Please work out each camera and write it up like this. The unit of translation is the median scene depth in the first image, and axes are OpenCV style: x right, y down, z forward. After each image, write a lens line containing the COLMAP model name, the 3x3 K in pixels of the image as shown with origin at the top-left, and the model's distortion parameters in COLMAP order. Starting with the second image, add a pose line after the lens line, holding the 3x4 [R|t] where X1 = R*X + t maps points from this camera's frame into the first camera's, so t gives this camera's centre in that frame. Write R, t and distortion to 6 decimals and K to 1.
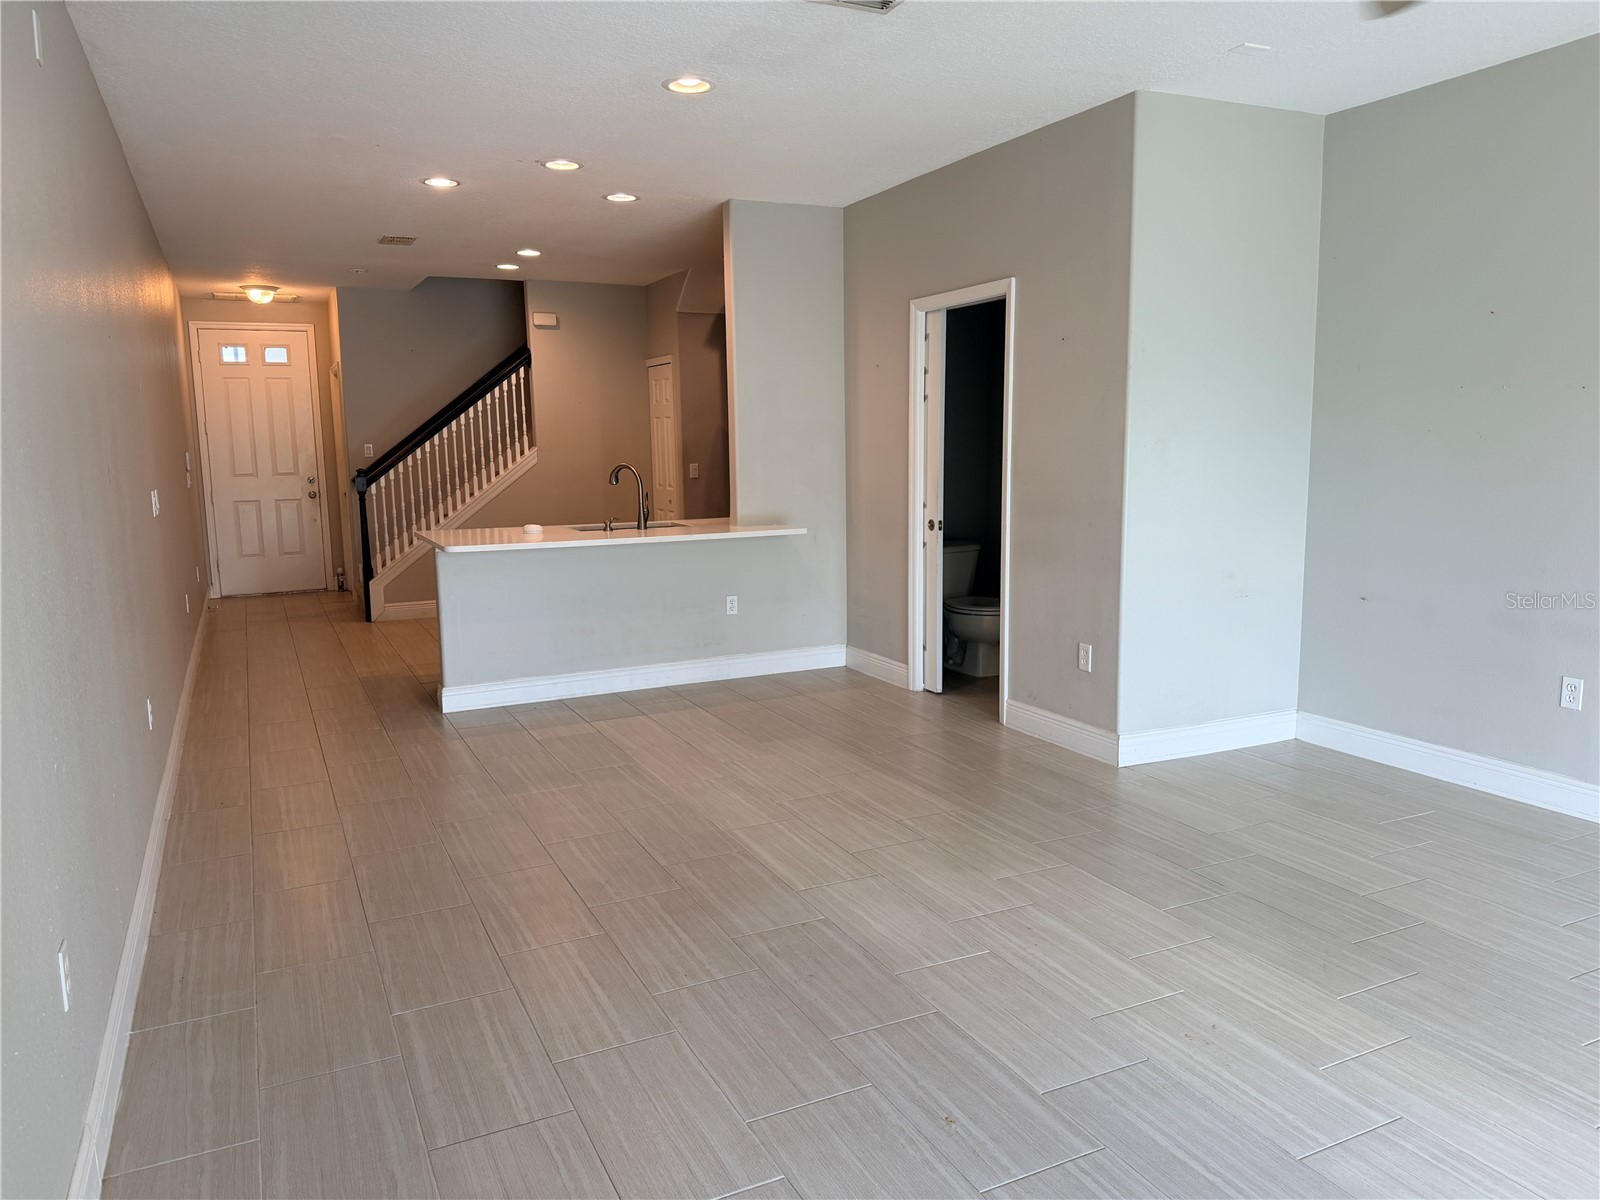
lens RADIAL K [[1123.9, 0, 795.6], [0, 1123.9, 604.9], [0, 0, 1]] dist [0.135670, -0.257977]
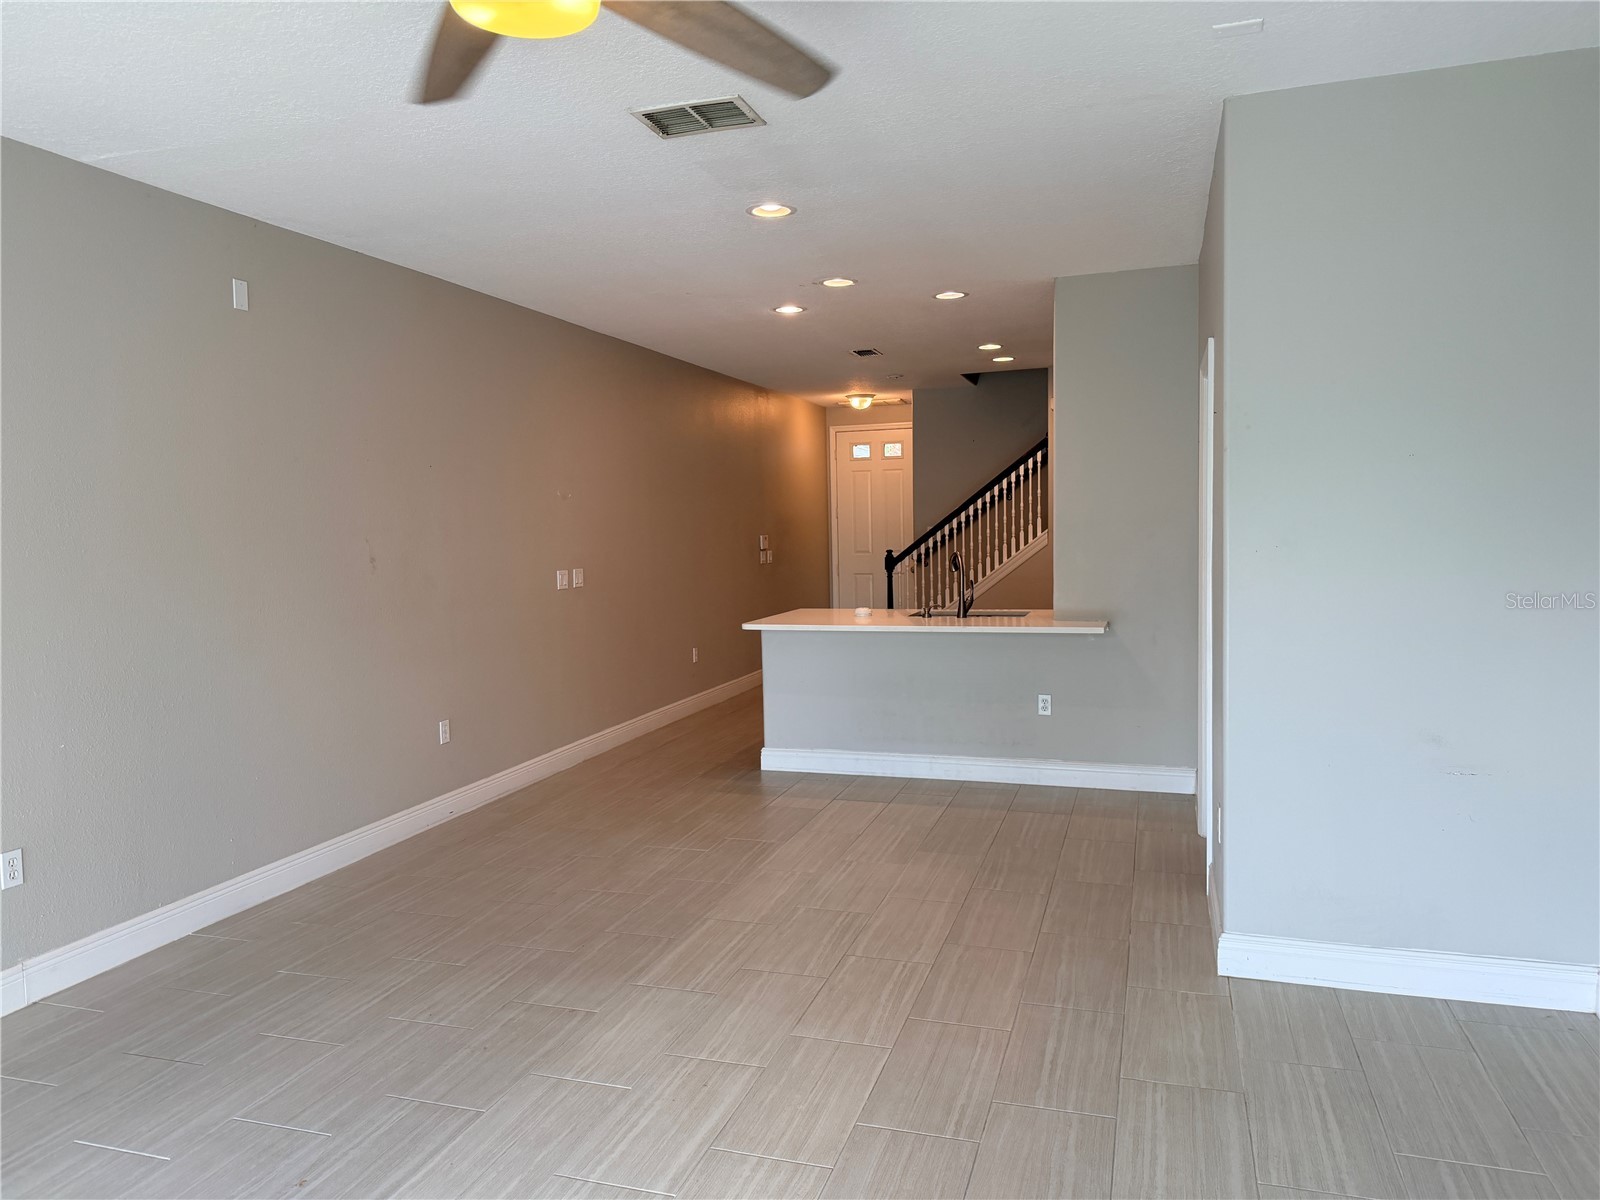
lens RADIAL K [[1123.9, 0, 795.6], [0, 1123.9, 604.9], [0, 0, 1]] dist [0.135670, -0.257977]
pose [[0.715886, 0.049728, -0.696444, 0.484730], [-0.087508, 0.995986, -0.018834, -0.050823], [0.692712, 0.074427, 0.717363, 0.196753]]
